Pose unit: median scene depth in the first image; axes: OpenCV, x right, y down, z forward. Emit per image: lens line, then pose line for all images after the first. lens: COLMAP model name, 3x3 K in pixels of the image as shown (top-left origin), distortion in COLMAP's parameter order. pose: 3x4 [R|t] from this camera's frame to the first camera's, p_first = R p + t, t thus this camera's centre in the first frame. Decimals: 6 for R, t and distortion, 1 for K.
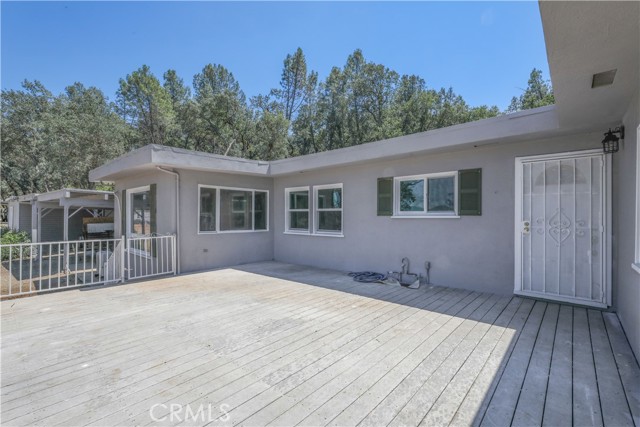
lens RADIAL K [[287.1, 0, 321.5], [0, 287.1, 216.1], [0, 0, 1]] dist [0.001544, 0.000494]
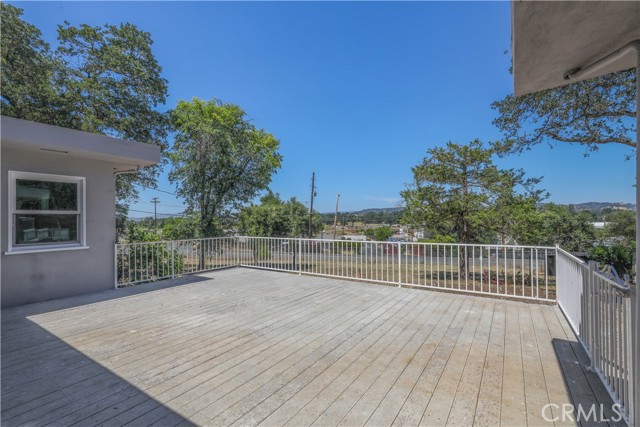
lens RADIAL K [[287.1, 0, 322.2], [0, 287.1, 217.0], [0, 0, 1]] dist [0.001544, 0.000494]
pose [[-0.990692, 0.009453, -0.135791, -0.314510], [0.011111, 0.999873, -0.011456, 0.003279], [0.135665, -0.012859, -0.990671, 1.889853]]
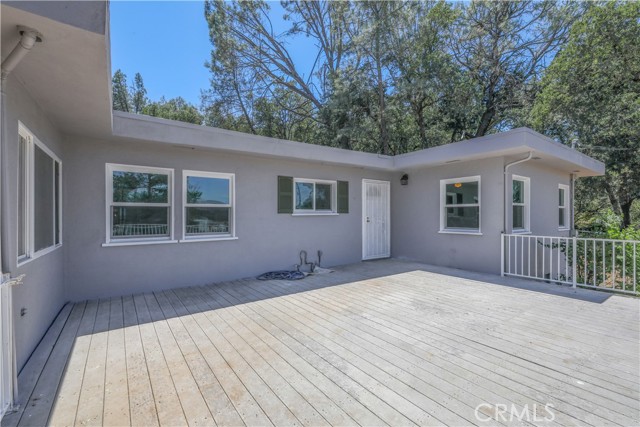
lens RADIAL K [[287.1, 0, 322.5], [0, 287.1, 213.0], [0, 0, 1]] dist [0.001544, 0.000494]
pose [[0.221231, 0.003419, 0.975215, -1.130980], [0.003324, 0.999985, -0.004260, 0.003879], [-0.975216, 0.004184, 0.221217, 0.959621]]
